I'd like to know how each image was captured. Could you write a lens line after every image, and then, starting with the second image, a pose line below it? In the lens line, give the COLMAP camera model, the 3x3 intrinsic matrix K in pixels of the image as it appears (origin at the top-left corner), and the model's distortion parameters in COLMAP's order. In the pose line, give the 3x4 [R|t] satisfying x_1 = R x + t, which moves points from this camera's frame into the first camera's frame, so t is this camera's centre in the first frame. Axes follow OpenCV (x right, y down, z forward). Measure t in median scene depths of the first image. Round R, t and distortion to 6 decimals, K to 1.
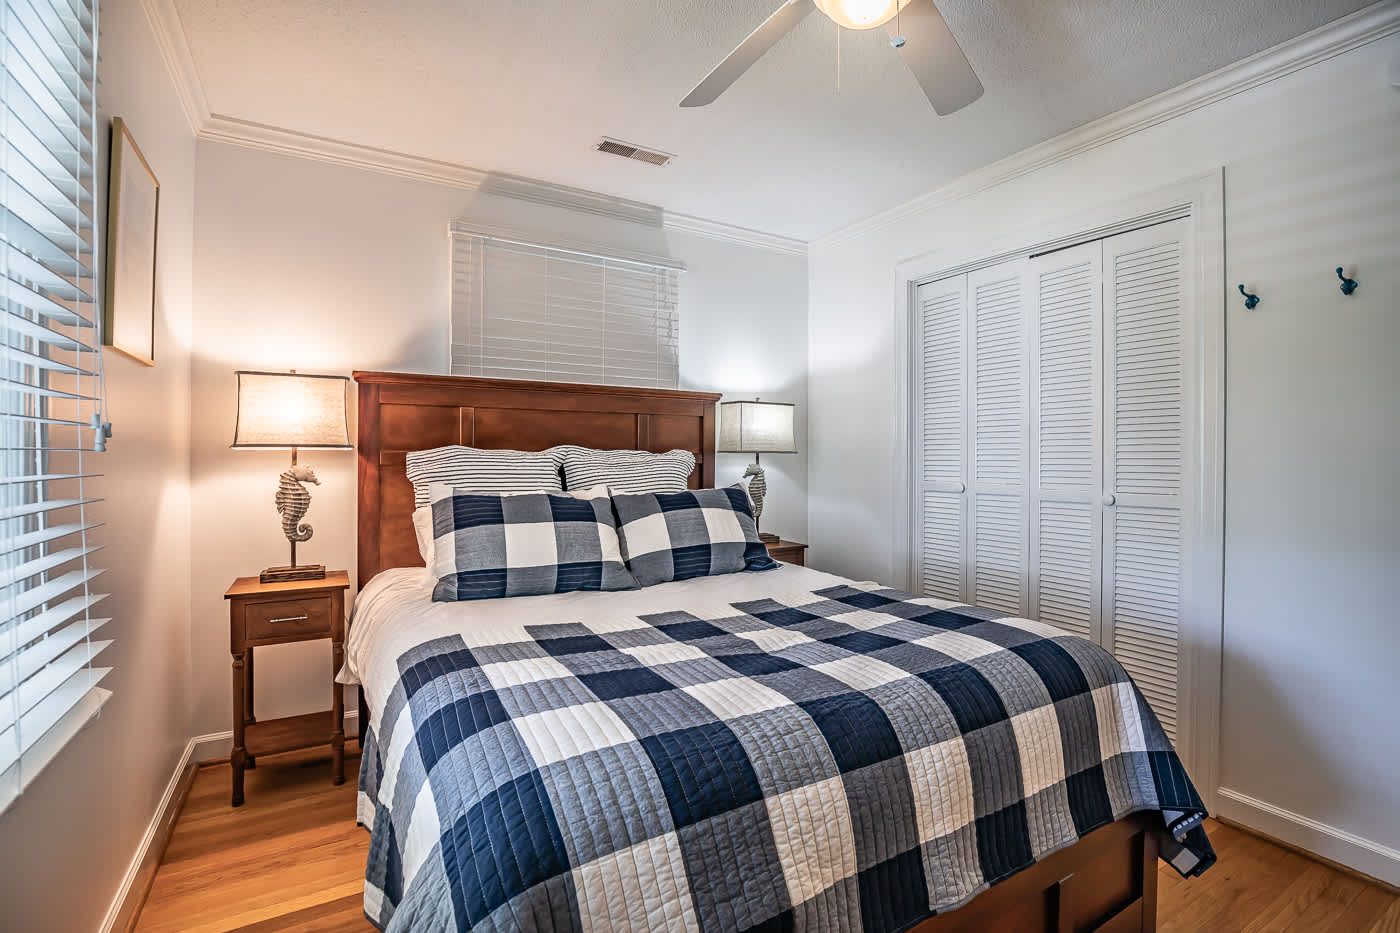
lens RADIAL K [[632.8, 0, 700.0], [0, 632.8, 466.5], [0, 0, 1]] dist [-0.038742, -0.000080]
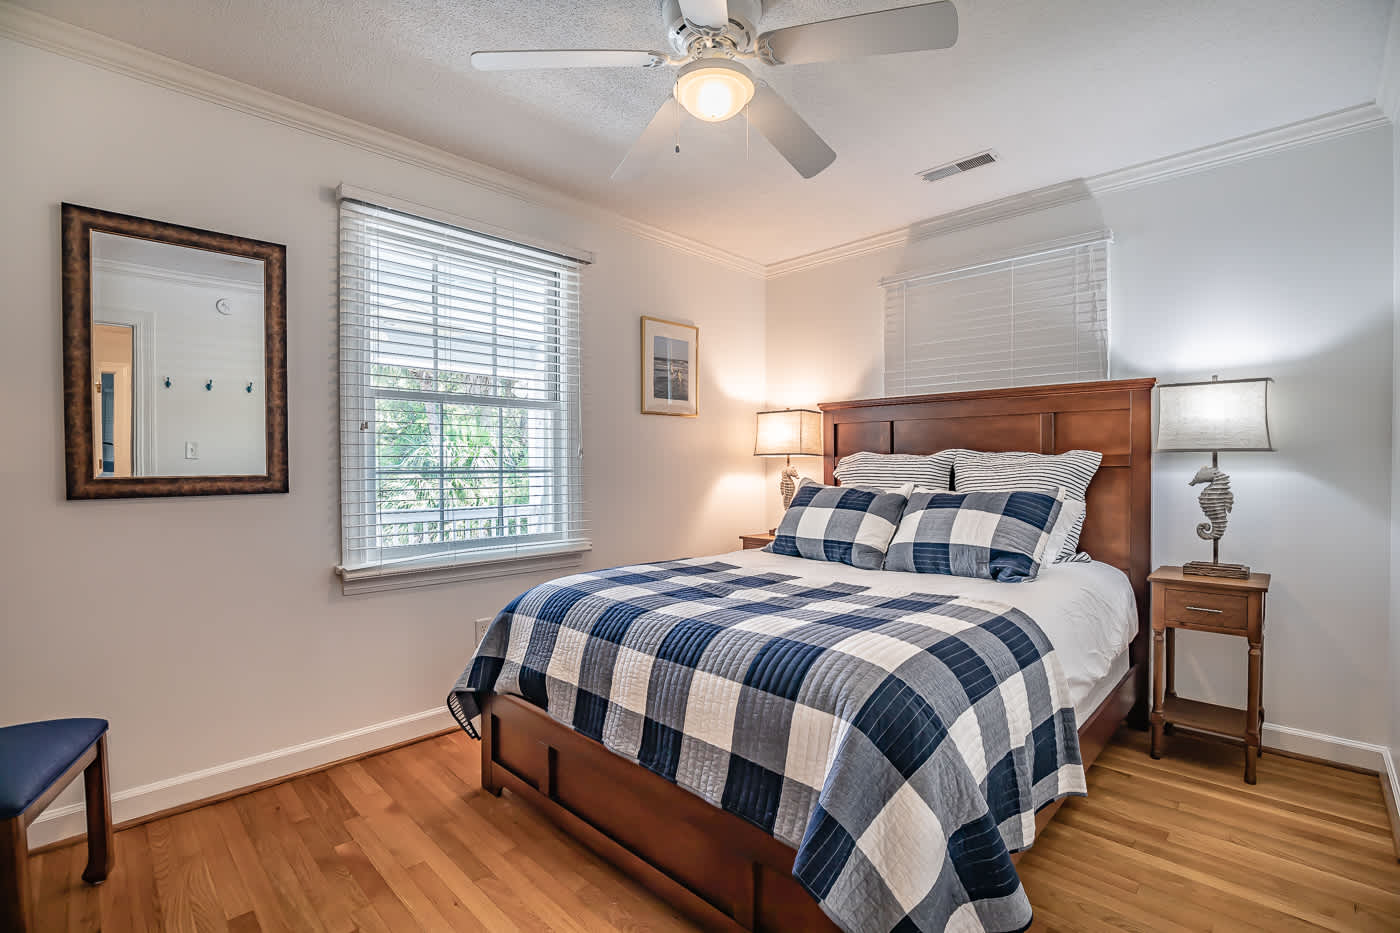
lens RADIAL K [[630.2, 0, 714.7], [0, 630.2, 473.4], [0, 0, 1]] dist [-0.029937, 0.000140]
pose [[0.272026, 0.012104, -0.962214, 0.701409], [-0.009683, 0.999905, 0.009840, 0.002327], [0.962241, 0.006640, 0.272118, 0.289676]]
